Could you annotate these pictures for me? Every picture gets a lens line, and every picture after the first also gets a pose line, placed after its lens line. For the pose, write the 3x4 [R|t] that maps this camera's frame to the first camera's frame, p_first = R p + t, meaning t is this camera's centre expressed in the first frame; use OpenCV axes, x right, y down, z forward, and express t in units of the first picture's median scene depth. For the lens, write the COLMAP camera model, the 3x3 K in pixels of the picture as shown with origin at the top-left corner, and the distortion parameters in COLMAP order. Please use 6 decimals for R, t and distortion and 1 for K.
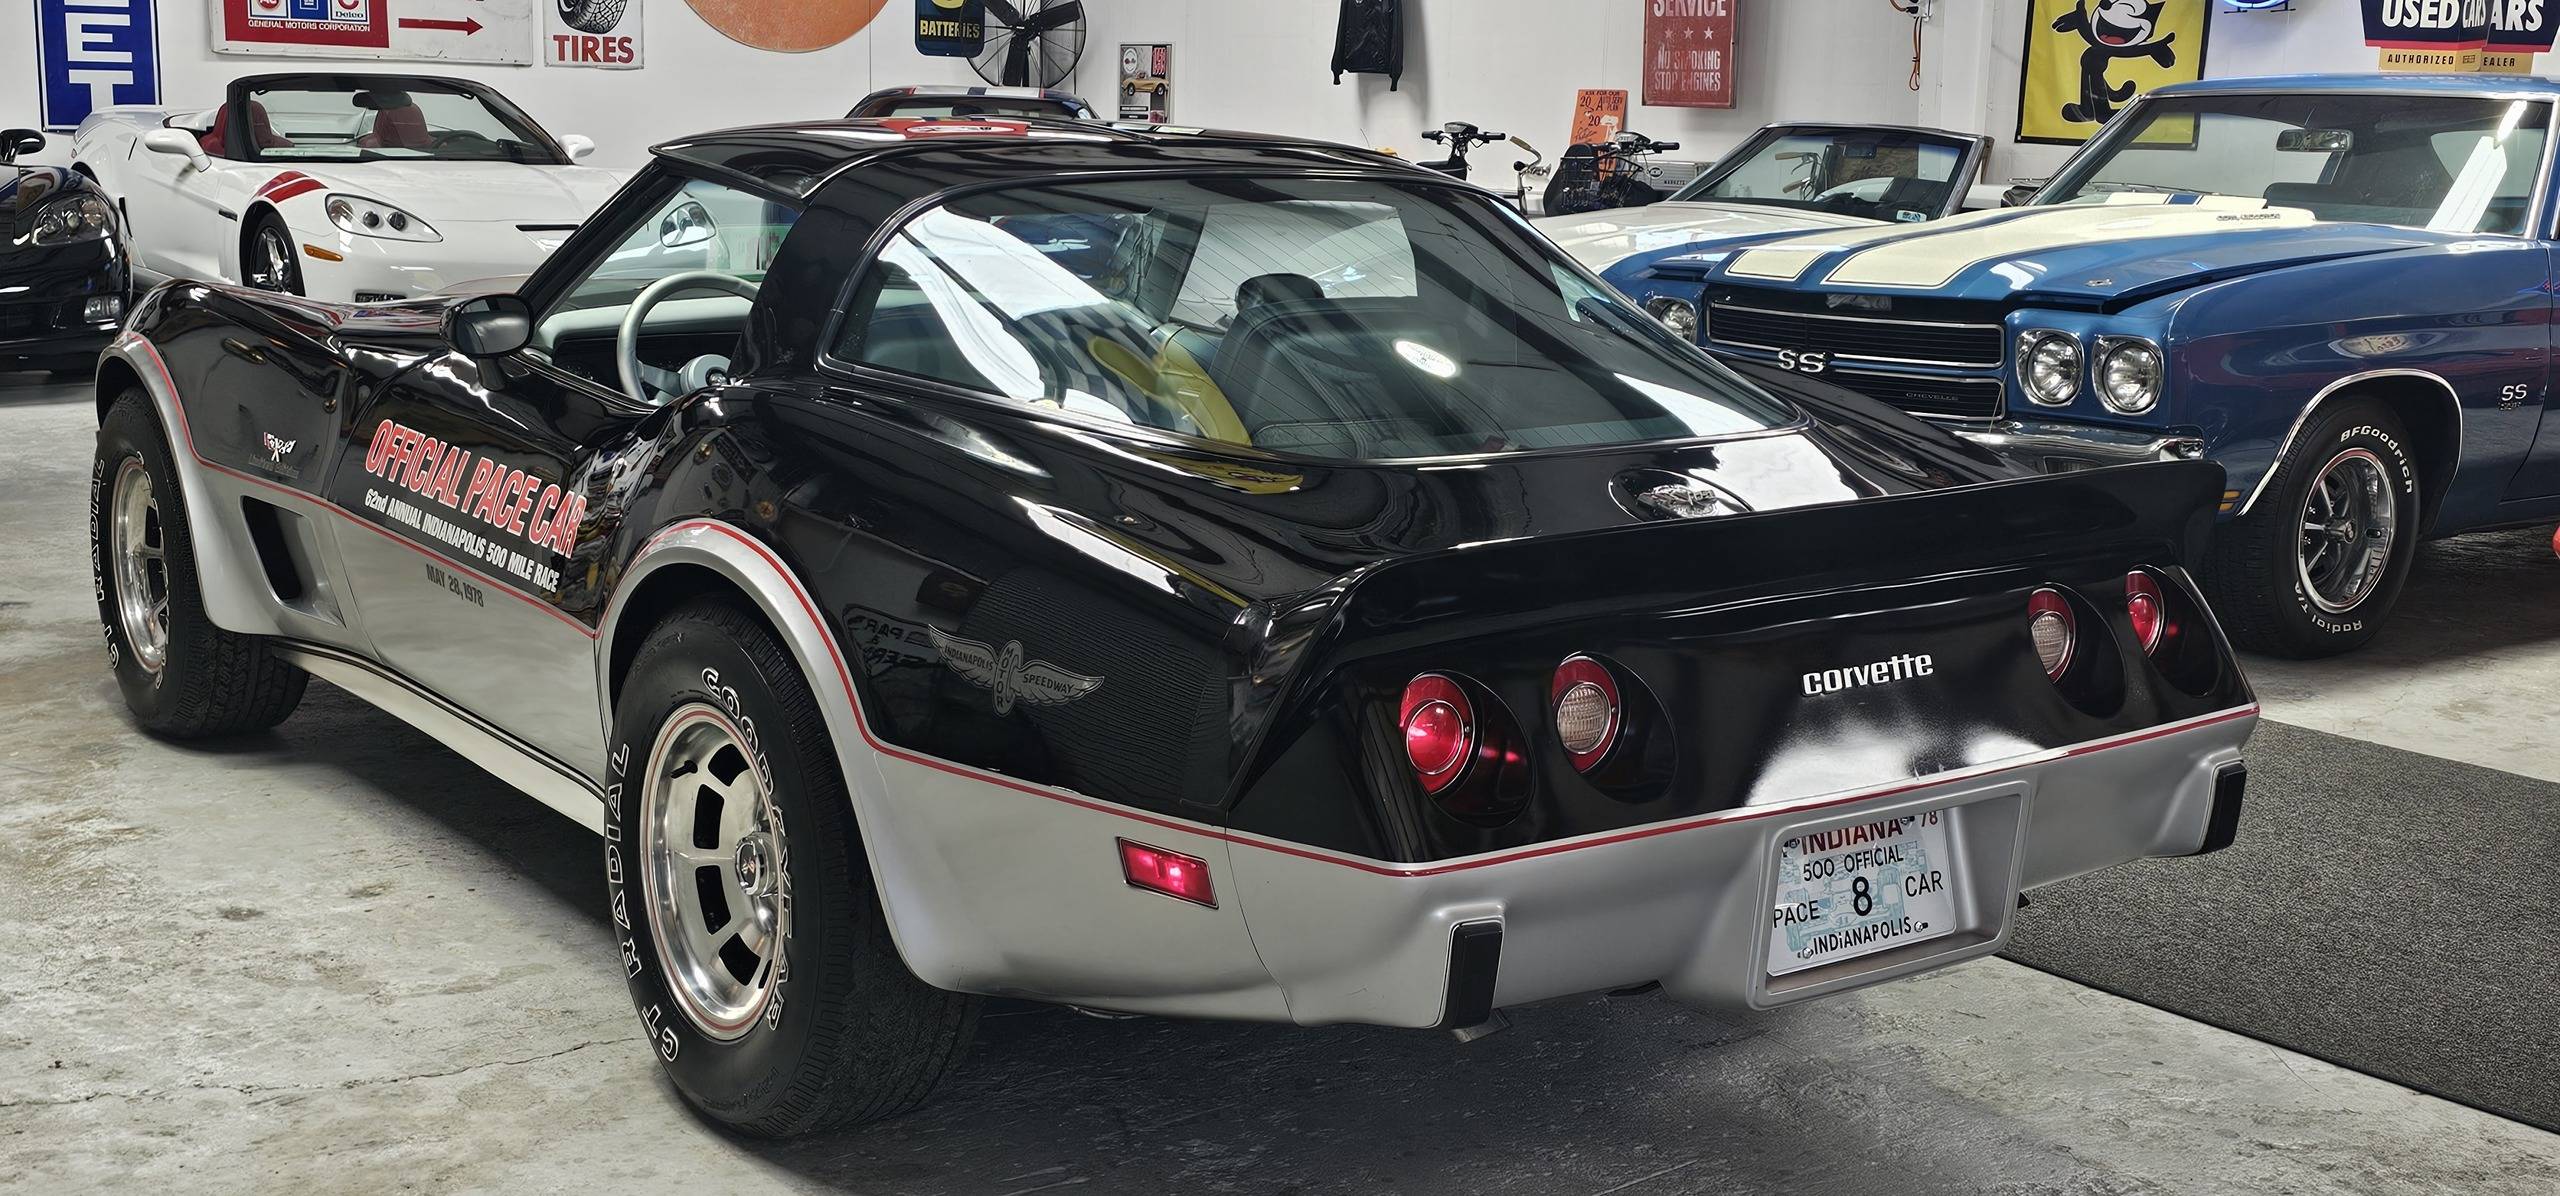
lens RADIAL K [[2848.3, 0, 1298.2], [0, 2848.3, 639.9], [0, 0, 1]] dist [0.066985, 0.000000]
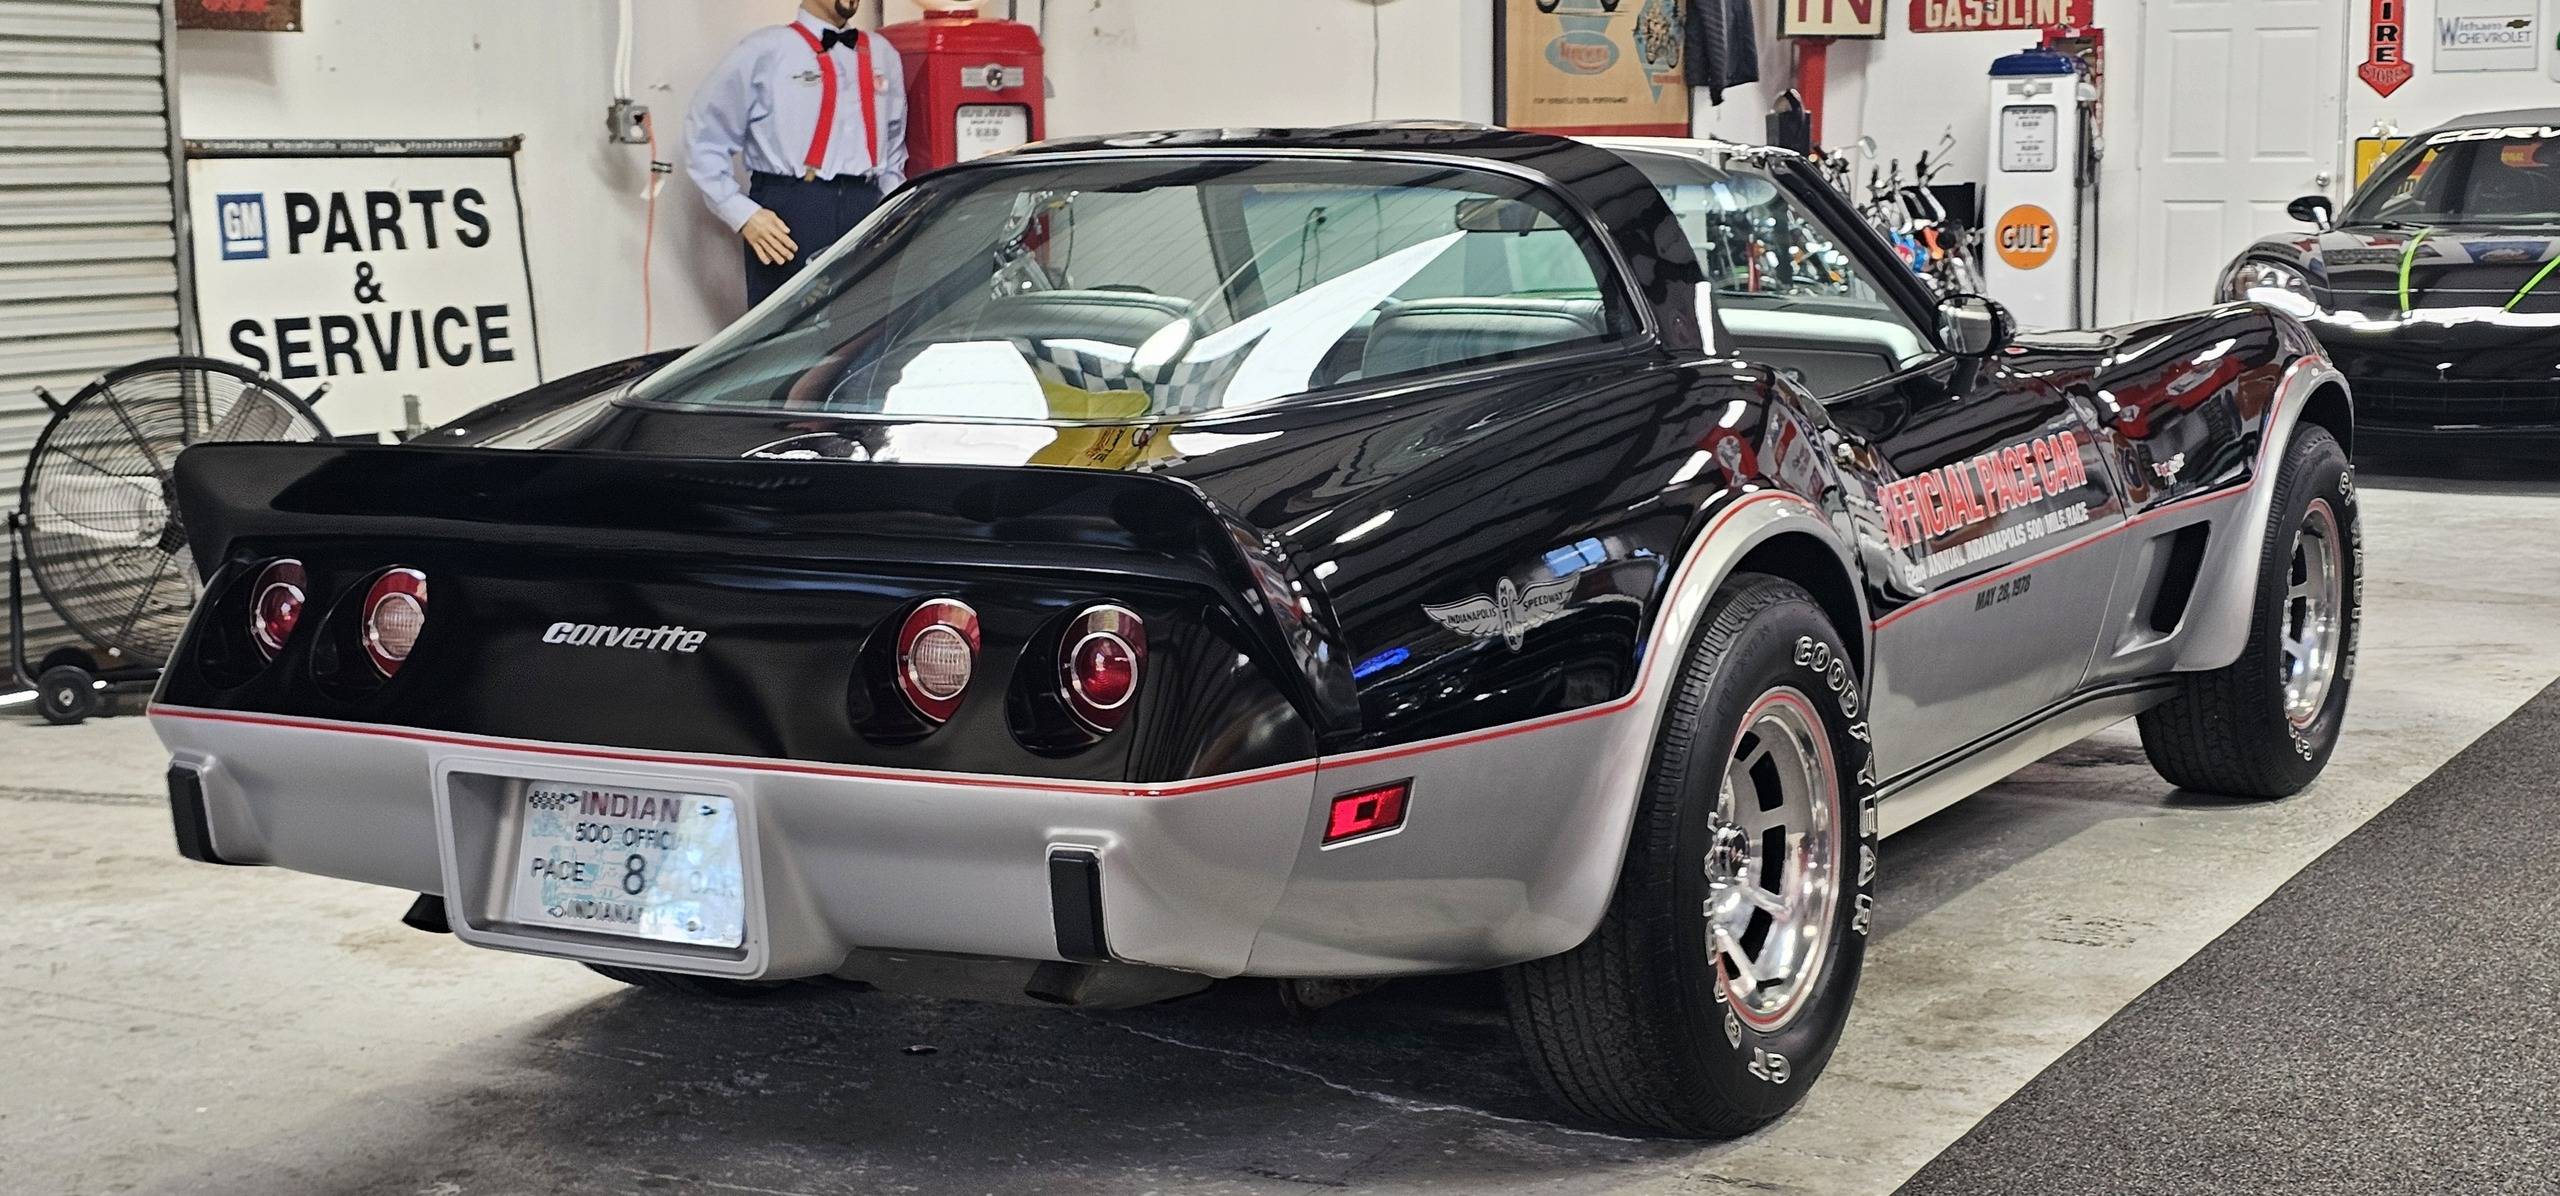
lens RADIAL K [[3648.1, 0, 1378.5], [0, 3648.1, 591.8], [0, 0, 1]] dist [0.073924, 0.000000]
pose [[0.418386, 0.088231, -0.903974, 0.837851], [-0.160662, 0.986765, 0.021953, -0.041946], [0.893947, 0.136049, 0.427024, 0.413434]]
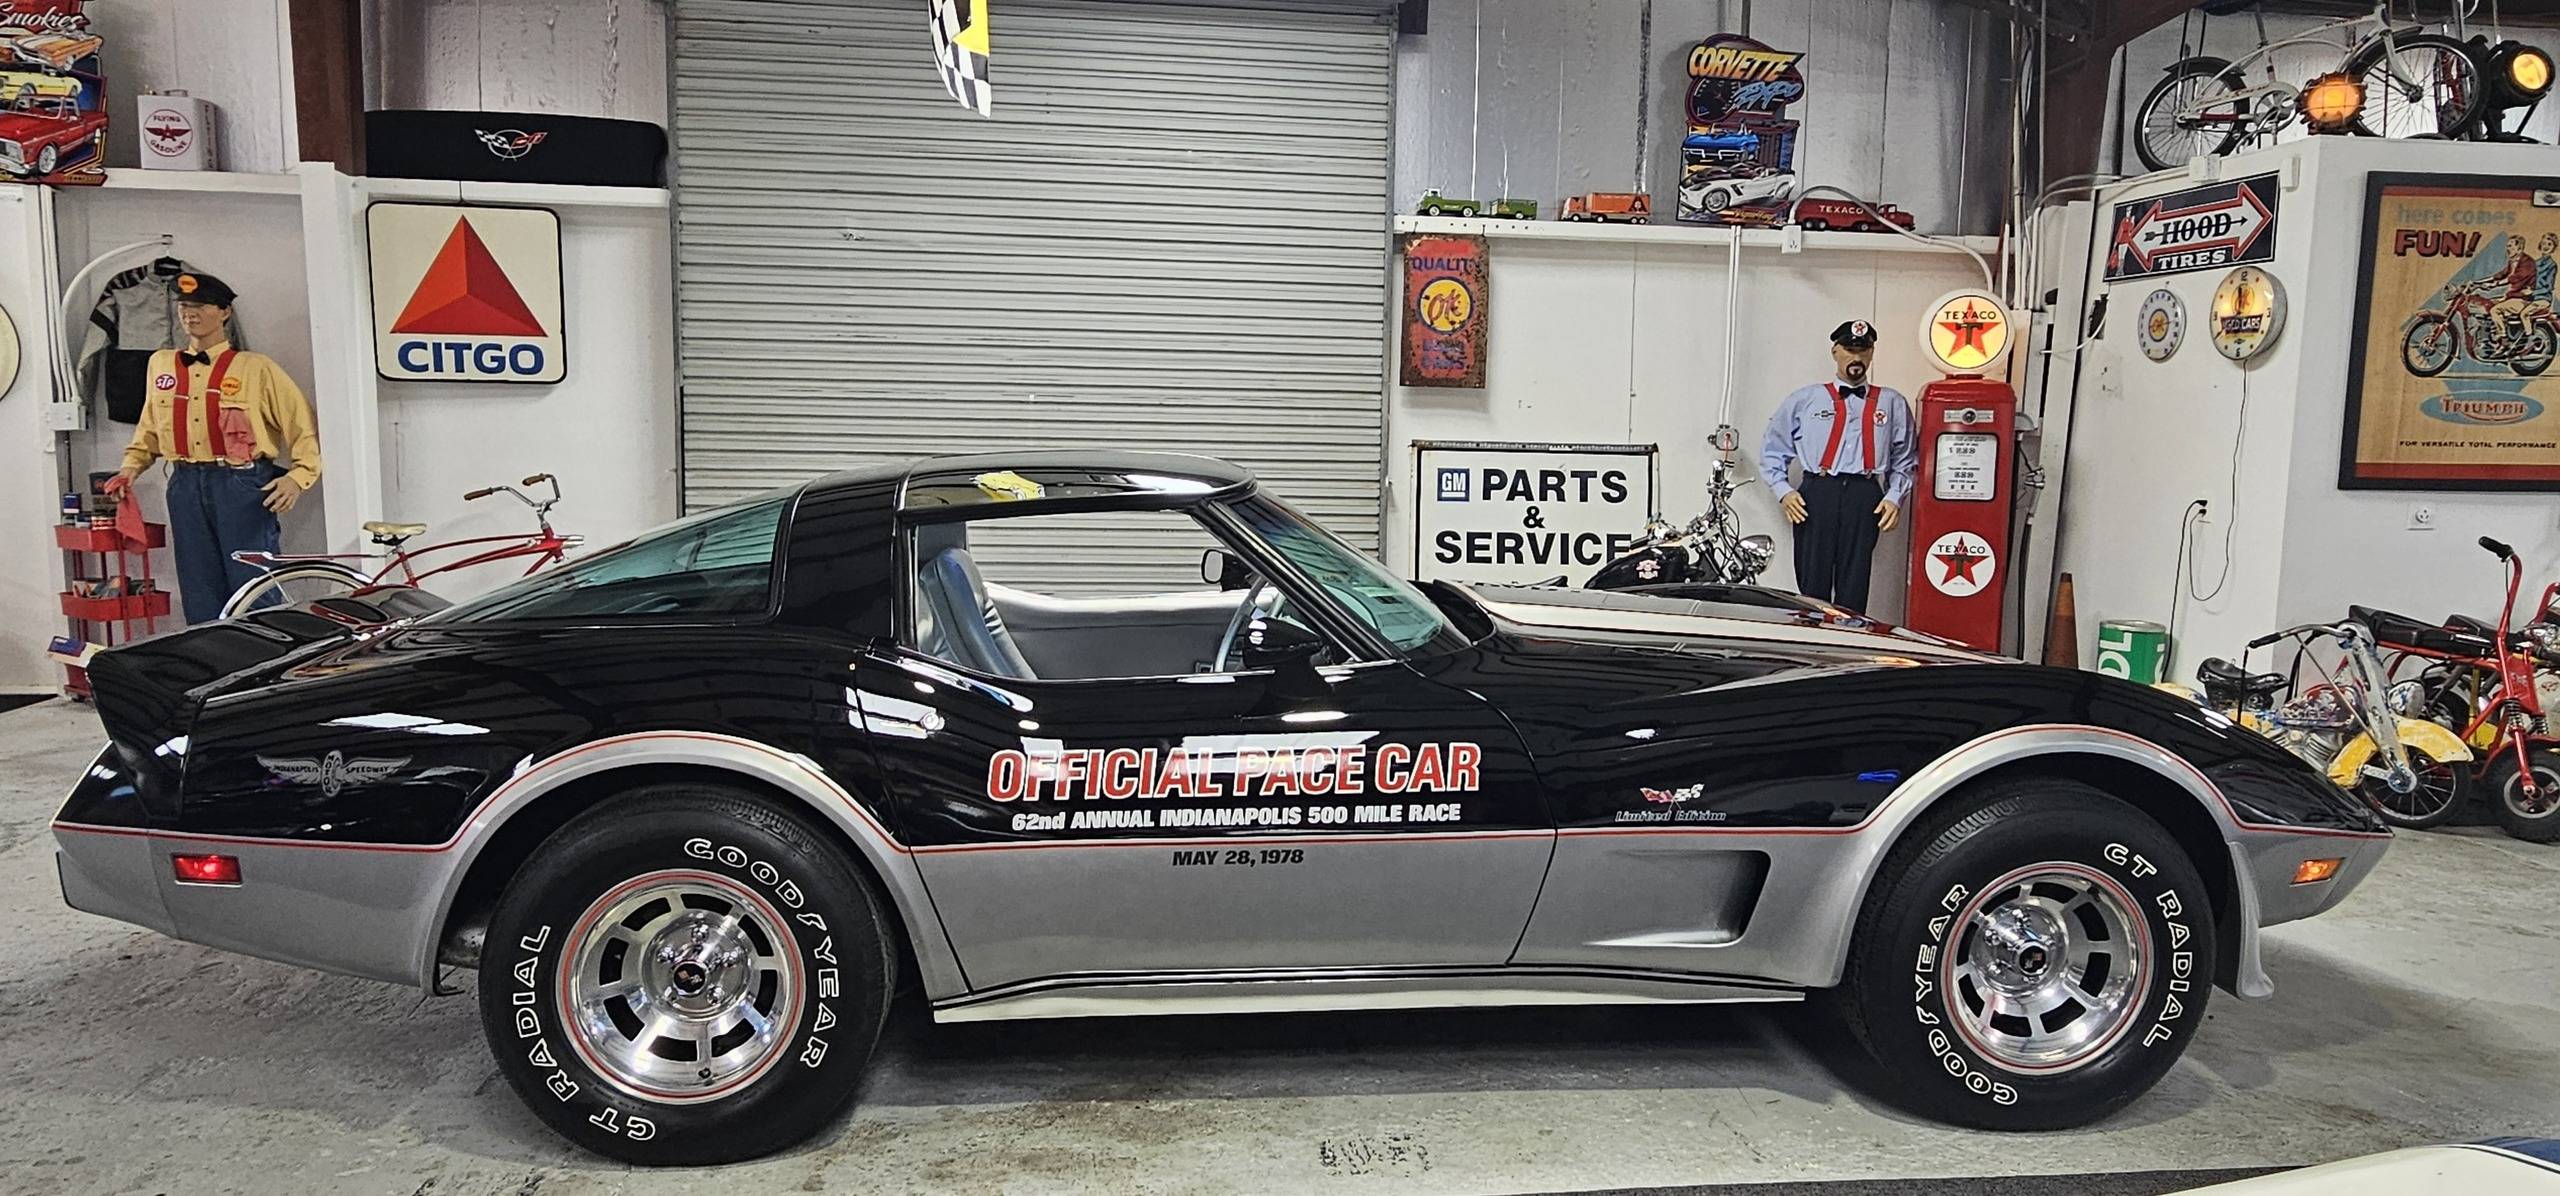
lens RADIAL K [[1659.1, 0, 1267.4], [0, 1659.1, 617.4], [0, 0, 1]] dist [0.007234, -0.011082]
pose [[-0.519005, 0.074565, -0.851513, 0.476196], [-0.198127, 0.958563, 0.204699, -0.242937], [0.831492, 0.274948, -0.482726, 1.250683]]
